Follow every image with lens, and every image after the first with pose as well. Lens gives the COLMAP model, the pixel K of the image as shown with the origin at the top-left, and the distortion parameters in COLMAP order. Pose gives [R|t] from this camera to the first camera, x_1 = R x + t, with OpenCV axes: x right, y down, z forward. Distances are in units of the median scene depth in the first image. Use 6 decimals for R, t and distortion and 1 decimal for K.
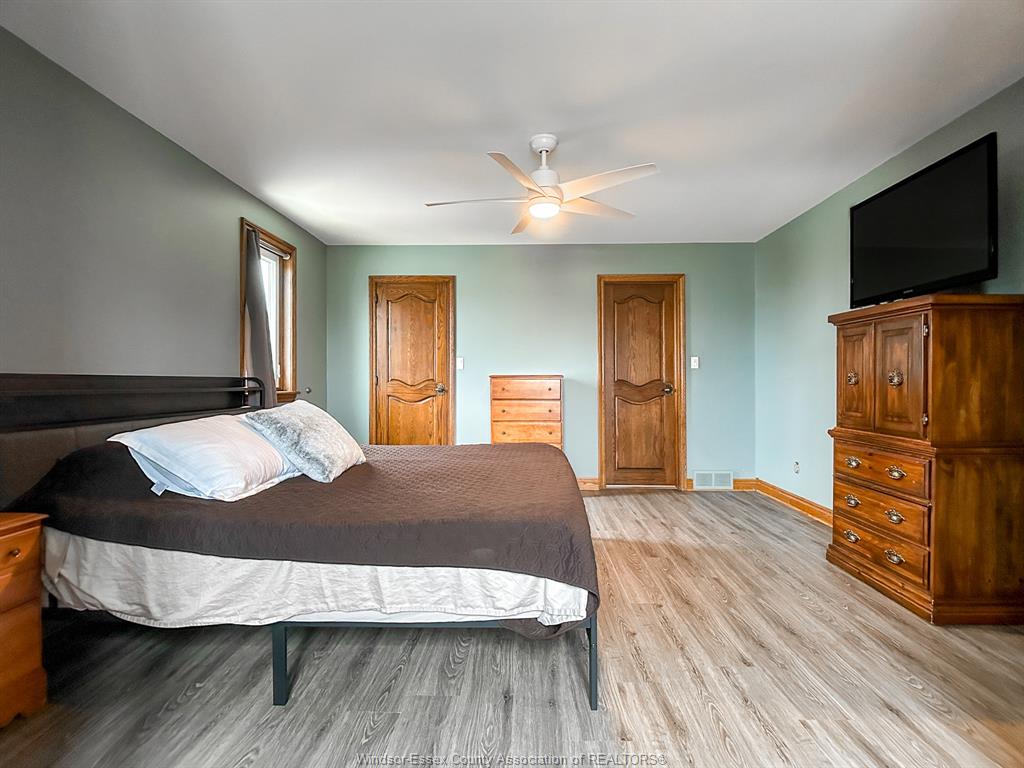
lens RADIAL K [[529.5, 0, 508.5], [0, 529.5, 384.9], [0, 0, 1]] dist [-0.015671, -0.000555]
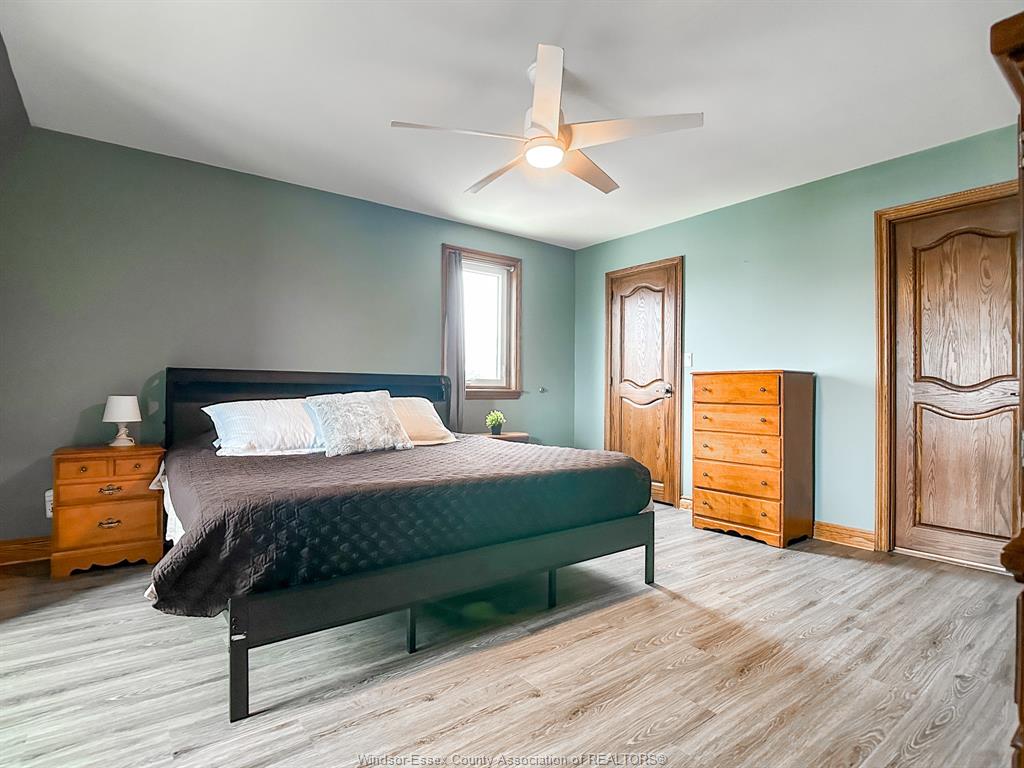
lens RADIAL K [[529.5, 0, 508.5], [0, 529.5, 384.9], [0, 0, 1]] dist [-0.015671, -0.000555]
pose [[0.624259, -0.003039, -0.781212, 0.386605], [-0.013491, 0.999801, -0.014670, 0.015364], [0.781101, 0.019697, 0.624094, 0.264982]]
